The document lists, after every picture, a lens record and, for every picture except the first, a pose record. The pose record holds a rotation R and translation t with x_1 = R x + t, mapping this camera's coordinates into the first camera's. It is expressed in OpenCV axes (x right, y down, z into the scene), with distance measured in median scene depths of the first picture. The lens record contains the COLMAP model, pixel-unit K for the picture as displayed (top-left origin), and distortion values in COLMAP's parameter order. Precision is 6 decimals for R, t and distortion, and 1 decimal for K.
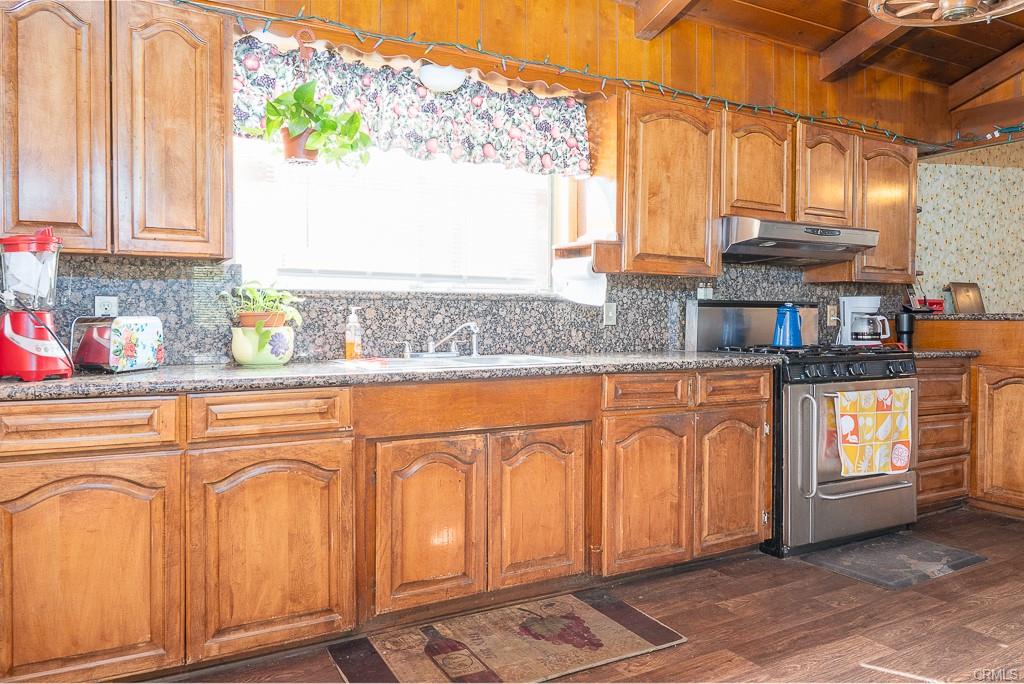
lens RADIAL K [[725.1, 0, 509.4], [0, 725.1, 334.7], [0, 0, 1]] dist [0.010914, 0.000631]
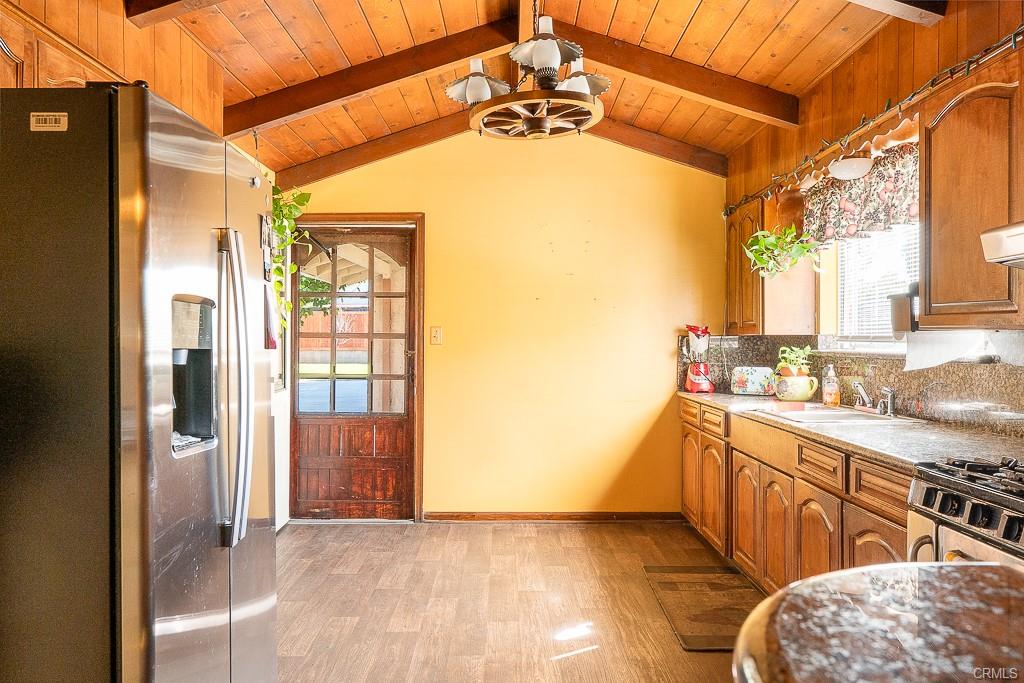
lens RADIAL K [[721.0, 0, 508.7], [0, 721.0, 337.9], [0, 0, 1]] dist [-0.000785, -0.000224]
pose [[-0.482171, -0.011849, -0.875997, 1.056523], [-0.029468, 0.999562, 0.002700, -0.063827], [0.875582, 0.027116, -0.482309, 0.962183]]
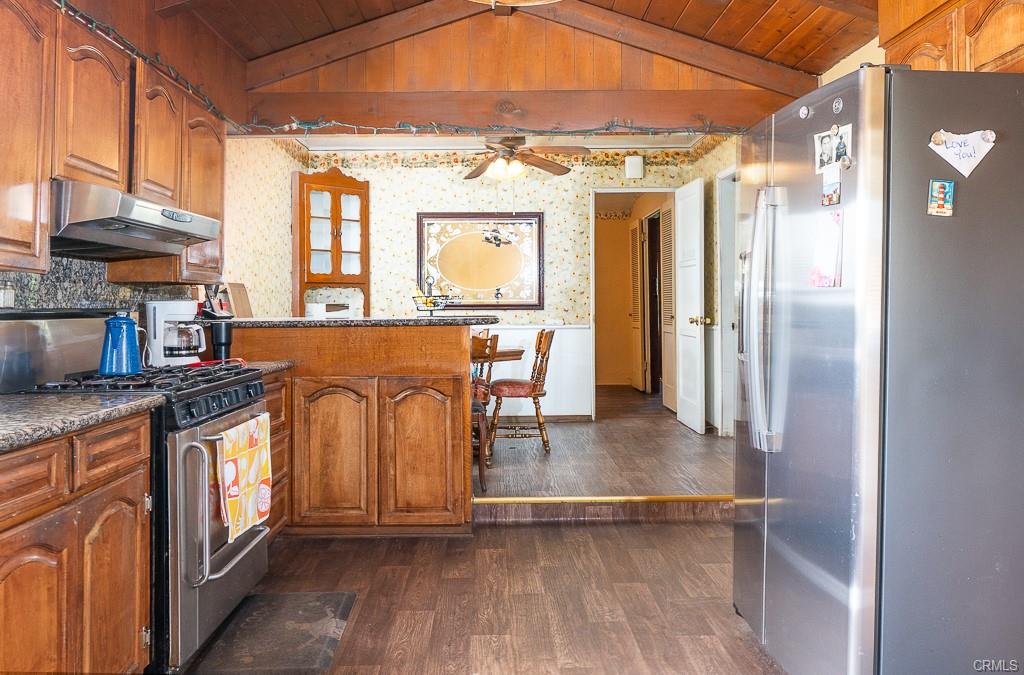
lens RADIAL K [[818.4, 0, 482.2], [0, 818.4, 296.8], [0, 0, 1]] dist [0.002124, -0.002711]
pose [[0.499738, 0.001082, 0.866176, -0.141830], [0.035775, 0.999120, -0.021888, -0.031736], [-0.865438, 0.041926, 0.499259, 0.338099]]
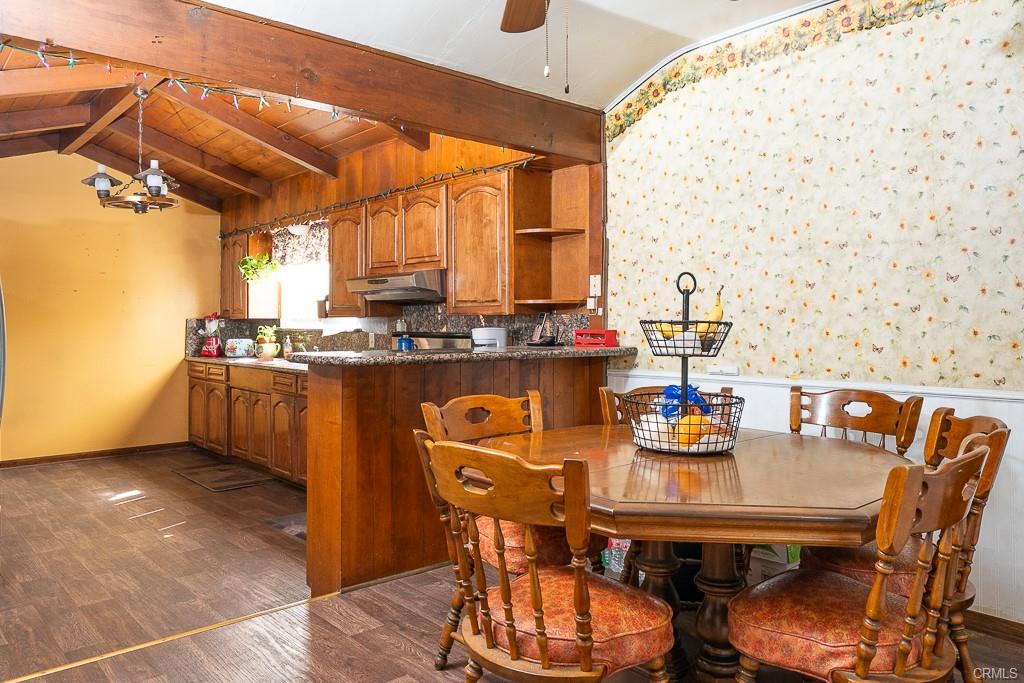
lens RADIAL K [[721.0, 0, 505.8], [0, 721.0, 310.4], [0, 0, 1]] dist [-0.000785, -0.000224]
pose [[0.215695, -0.021186, -0.976231, 1.888858], [-0.023073, 0.999375, -0.026786, -0.063817], [0.976188, 0.028302, 0.215072, 1.016372]]
